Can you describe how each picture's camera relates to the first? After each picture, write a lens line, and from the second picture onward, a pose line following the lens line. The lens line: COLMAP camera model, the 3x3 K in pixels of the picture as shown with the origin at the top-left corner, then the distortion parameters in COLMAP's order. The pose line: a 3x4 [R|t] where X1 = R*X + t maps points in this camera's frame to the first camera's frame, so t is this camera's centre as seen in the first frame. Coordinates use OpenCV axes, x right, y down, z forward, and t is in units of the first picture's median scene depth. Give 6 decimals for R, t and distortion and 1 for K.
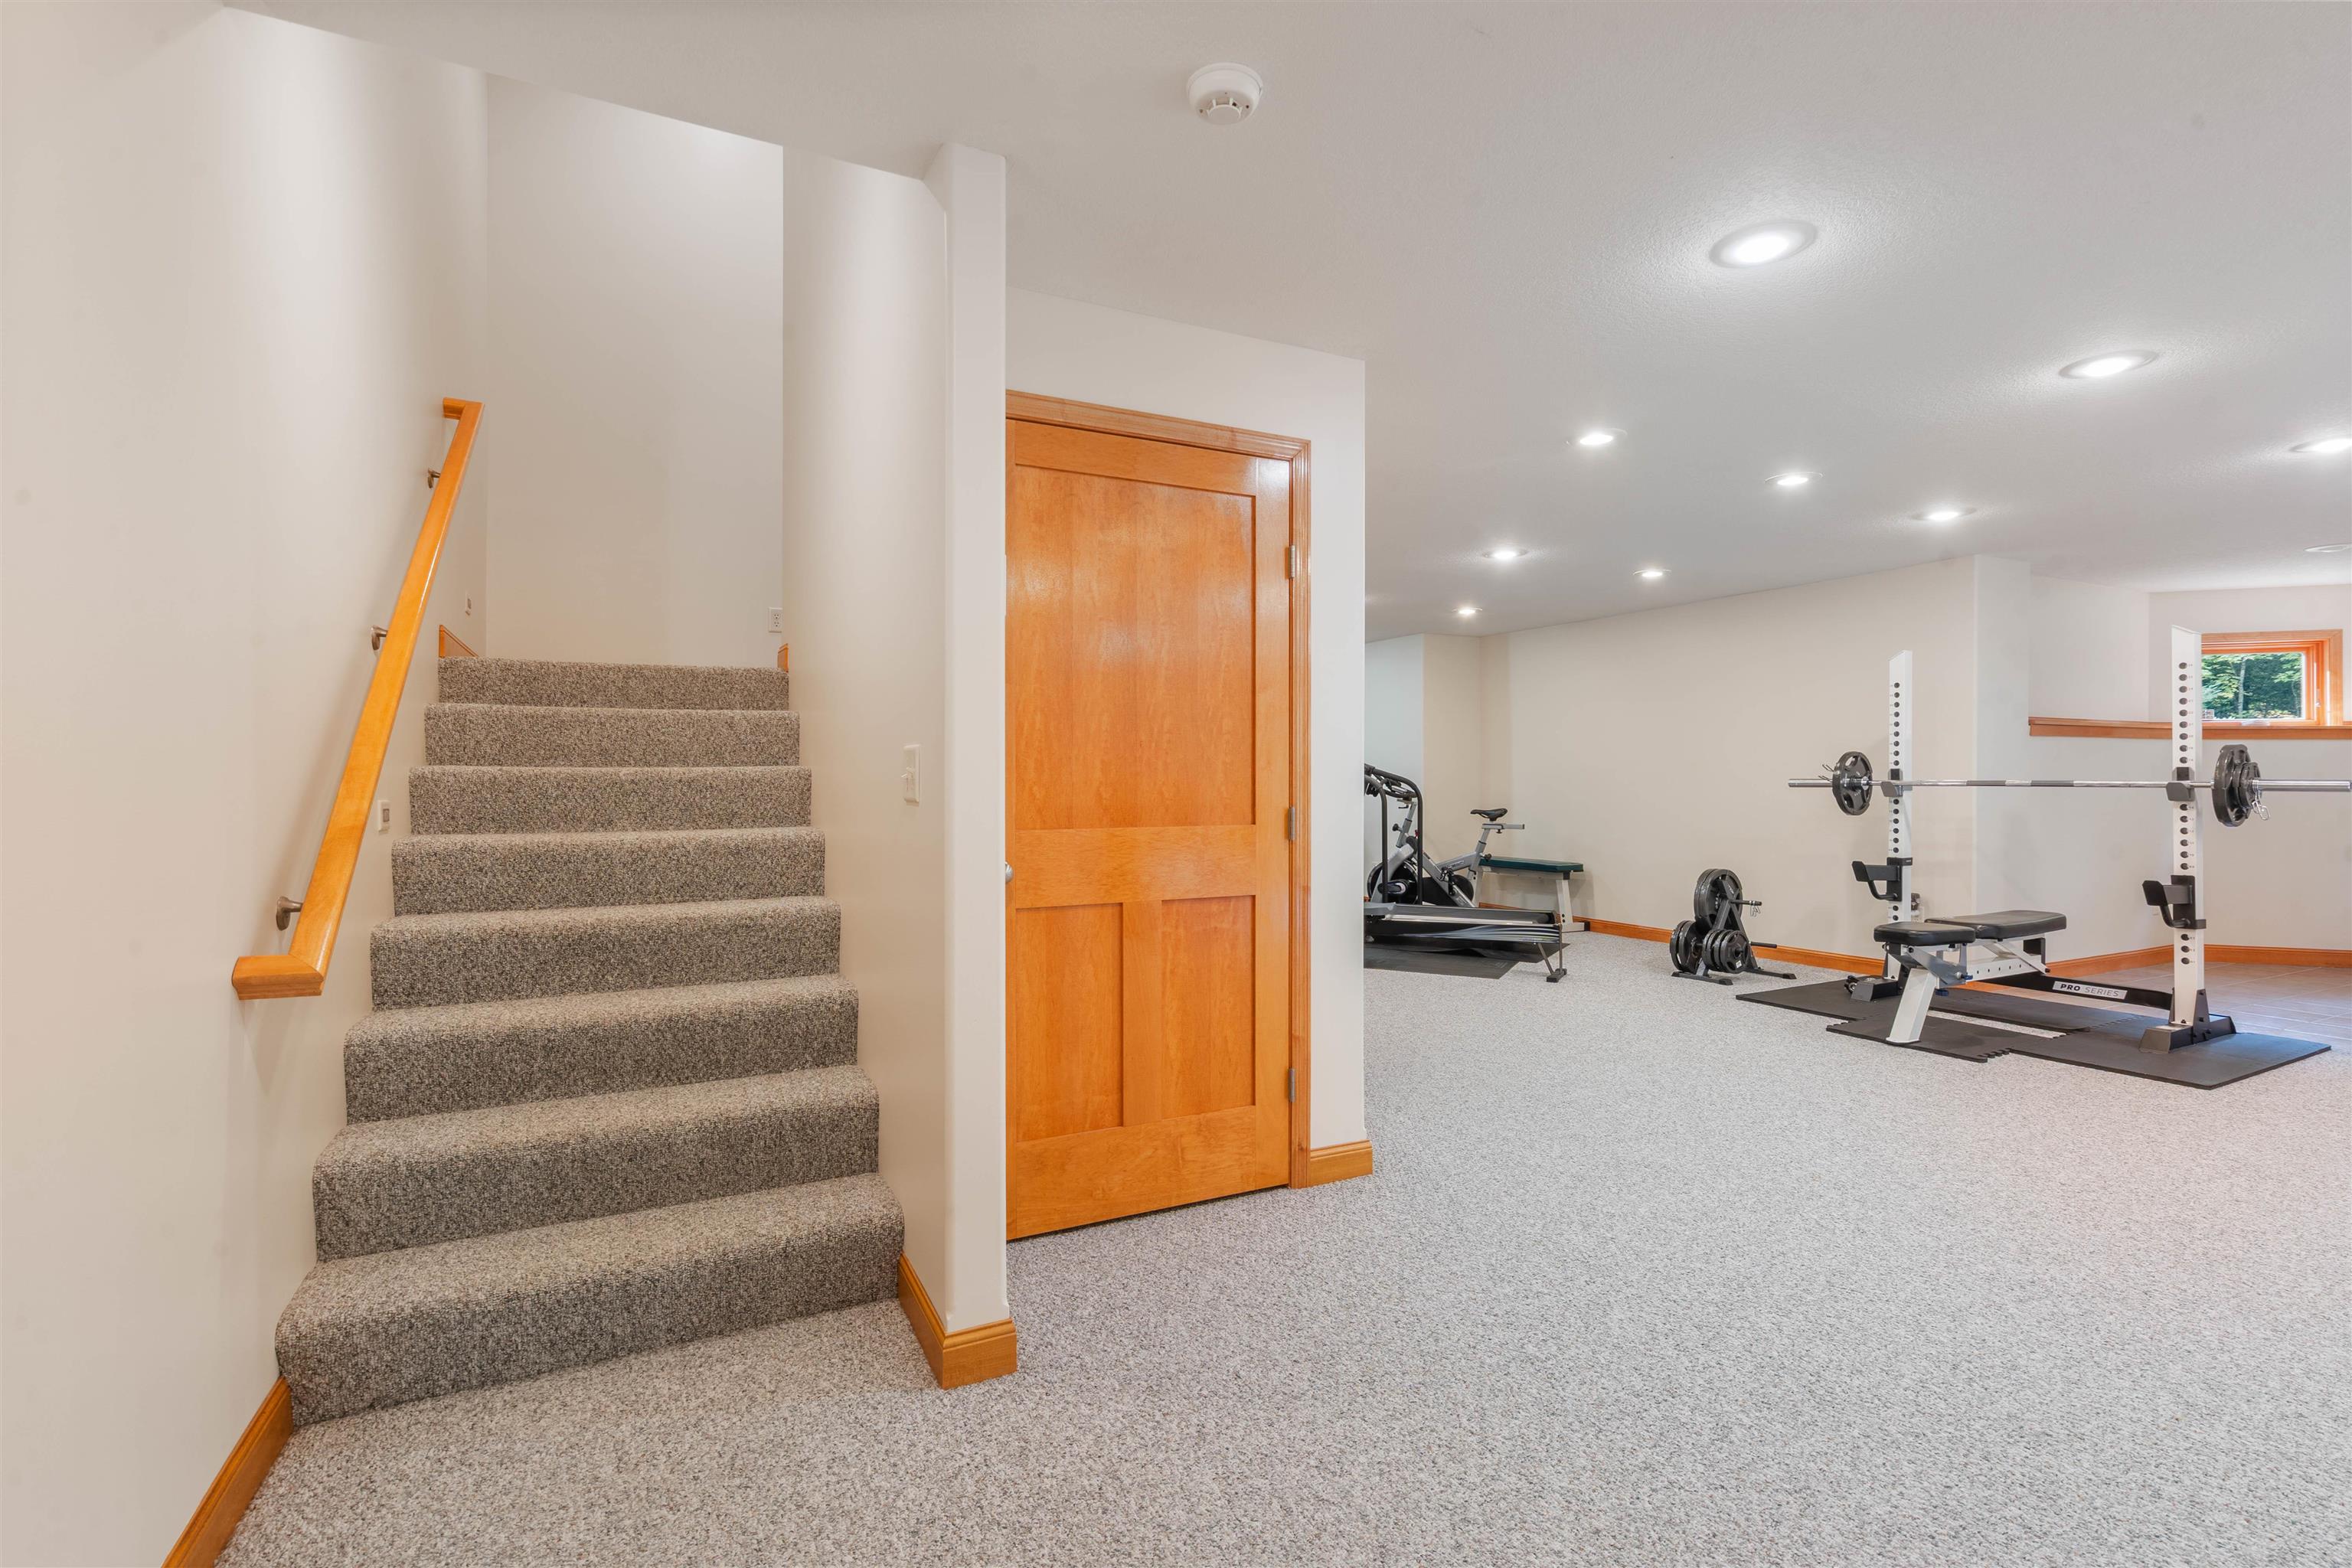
lens RADIAL K [[1072.1, 0, 1167.7], [0, 1072.1, 785.7], [0, 0, 1]] dist [-0.003484, 0.002282]
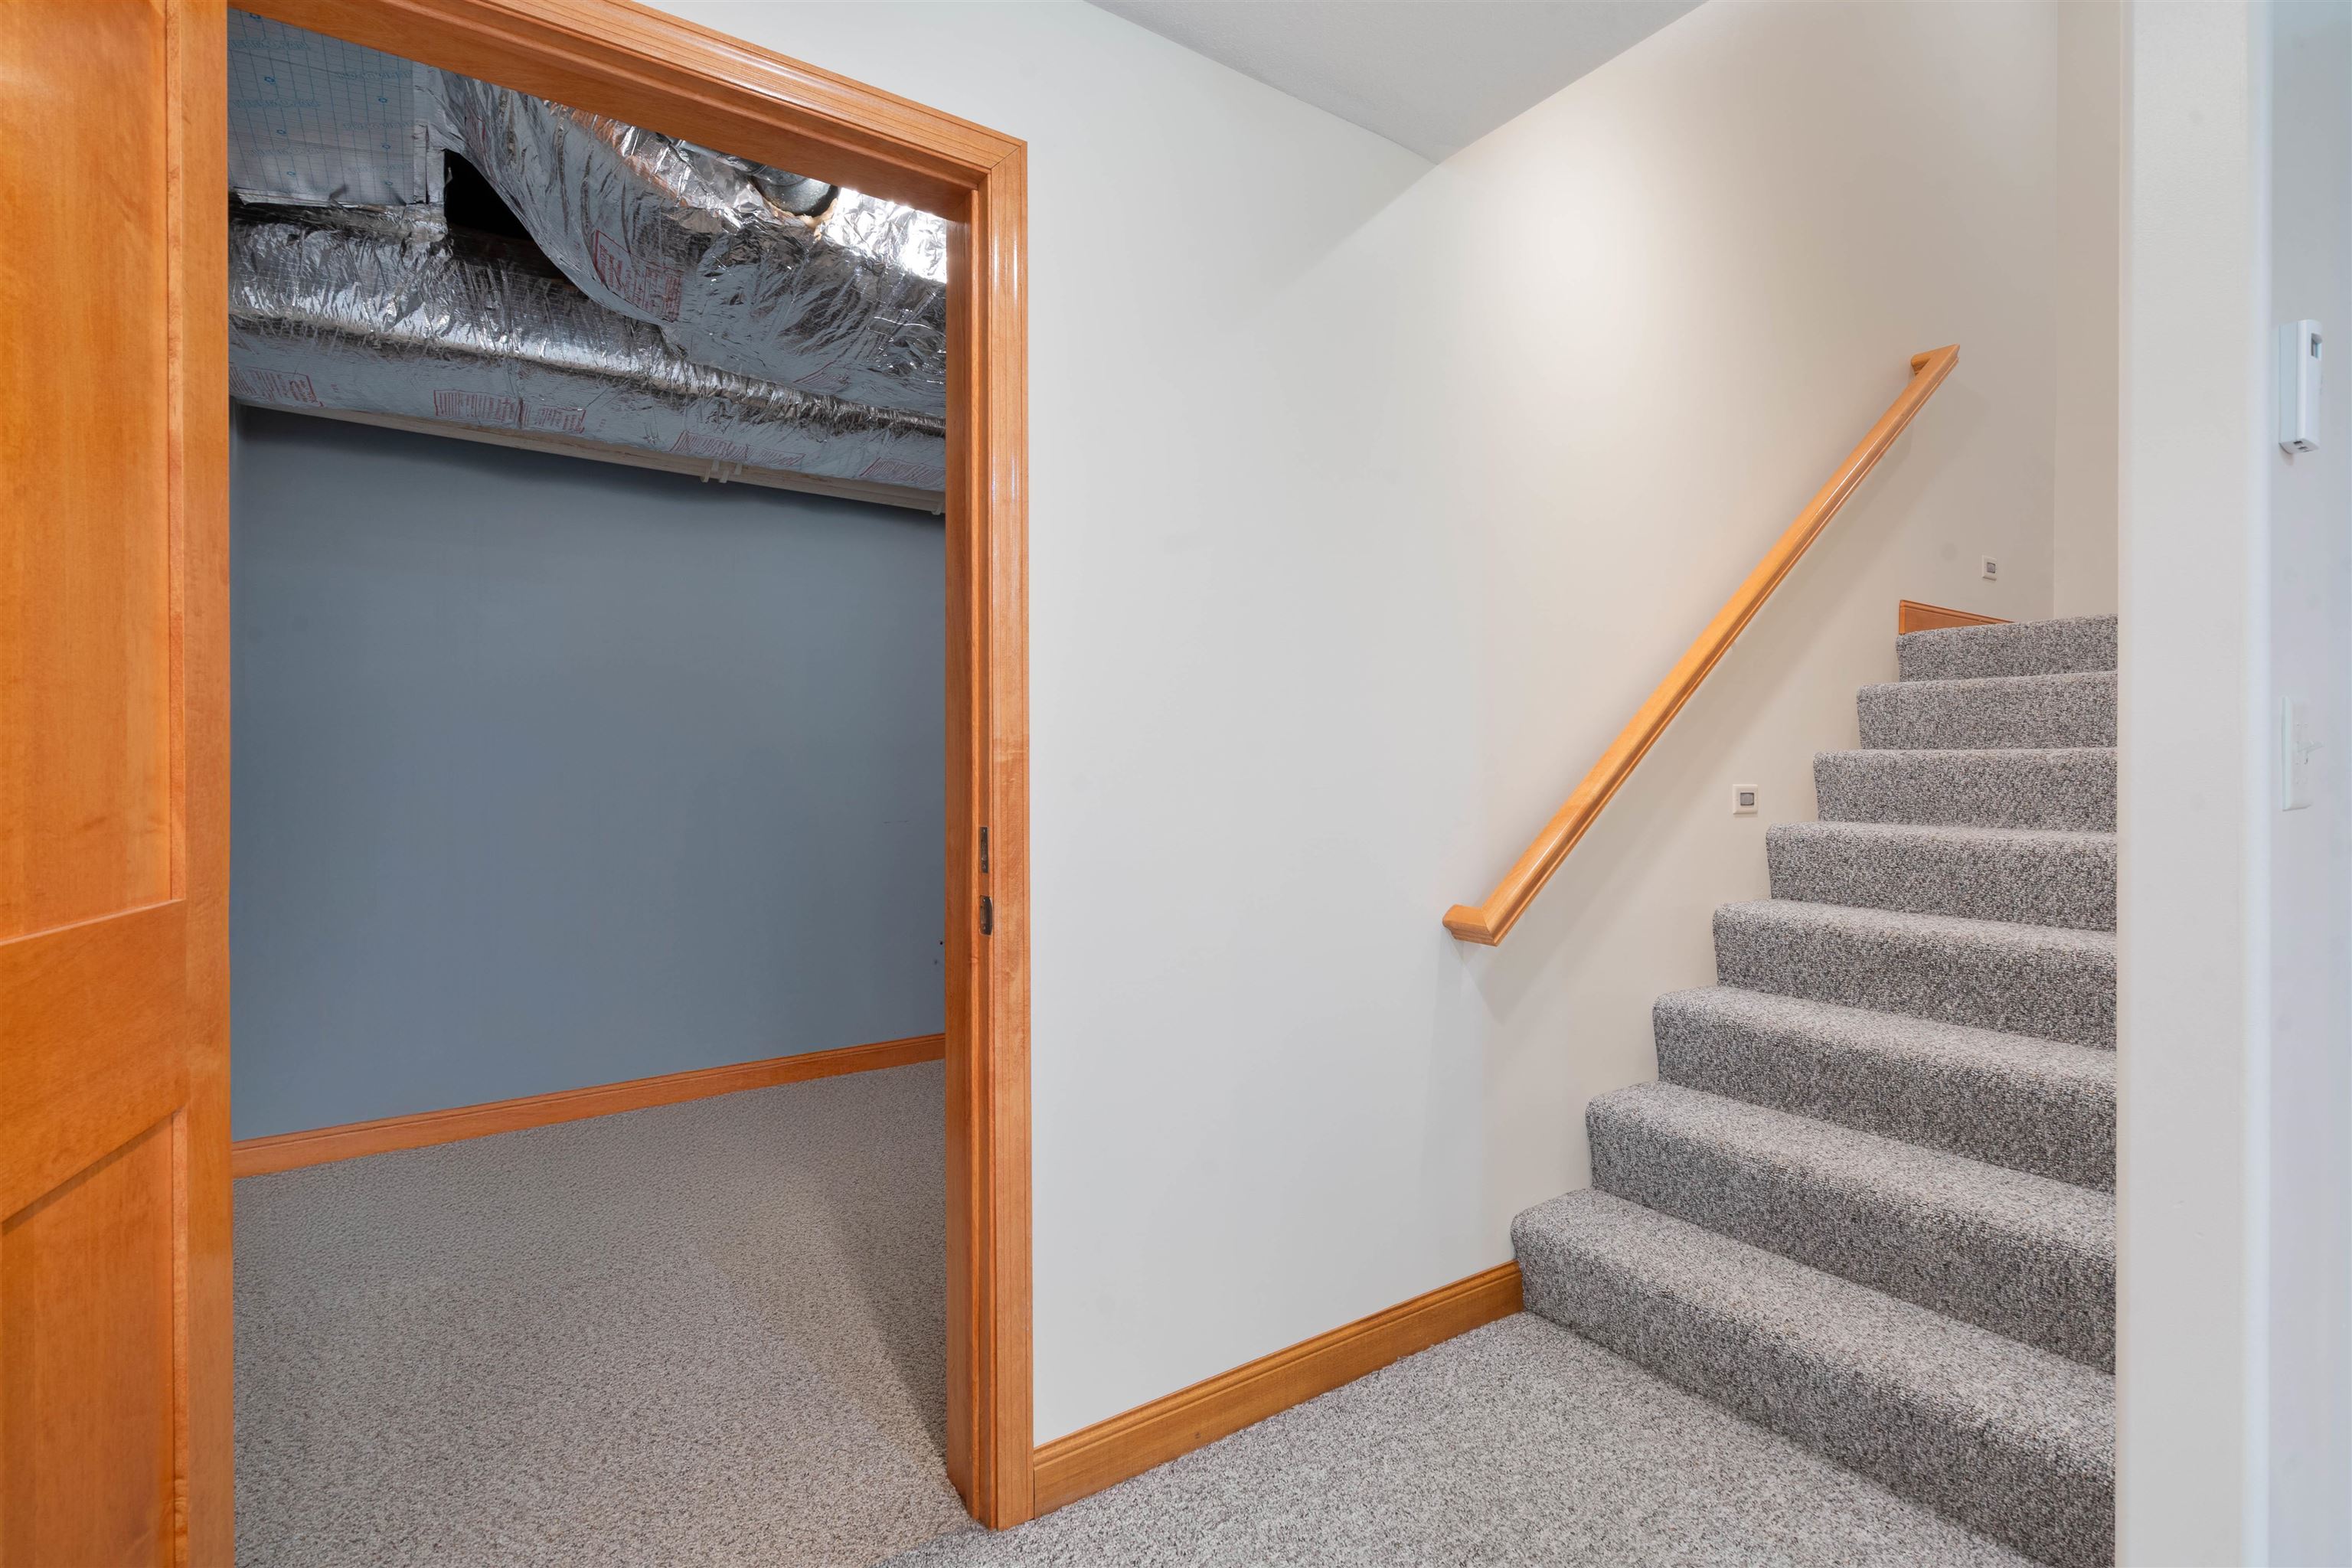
lens RADIAL K [[1072.1, 0, 1169.2], [0, 1072.1, 769.5], [0, 0, 1]] dist [-0.003484, 0.002282]
pose [[0.143005, 0.004364, -0.989712, 0.245246], [-0.004181, 0.999984, 0.003805, -0.003053], [0.989713, 0.003594, 0.143021, 0.347612]]
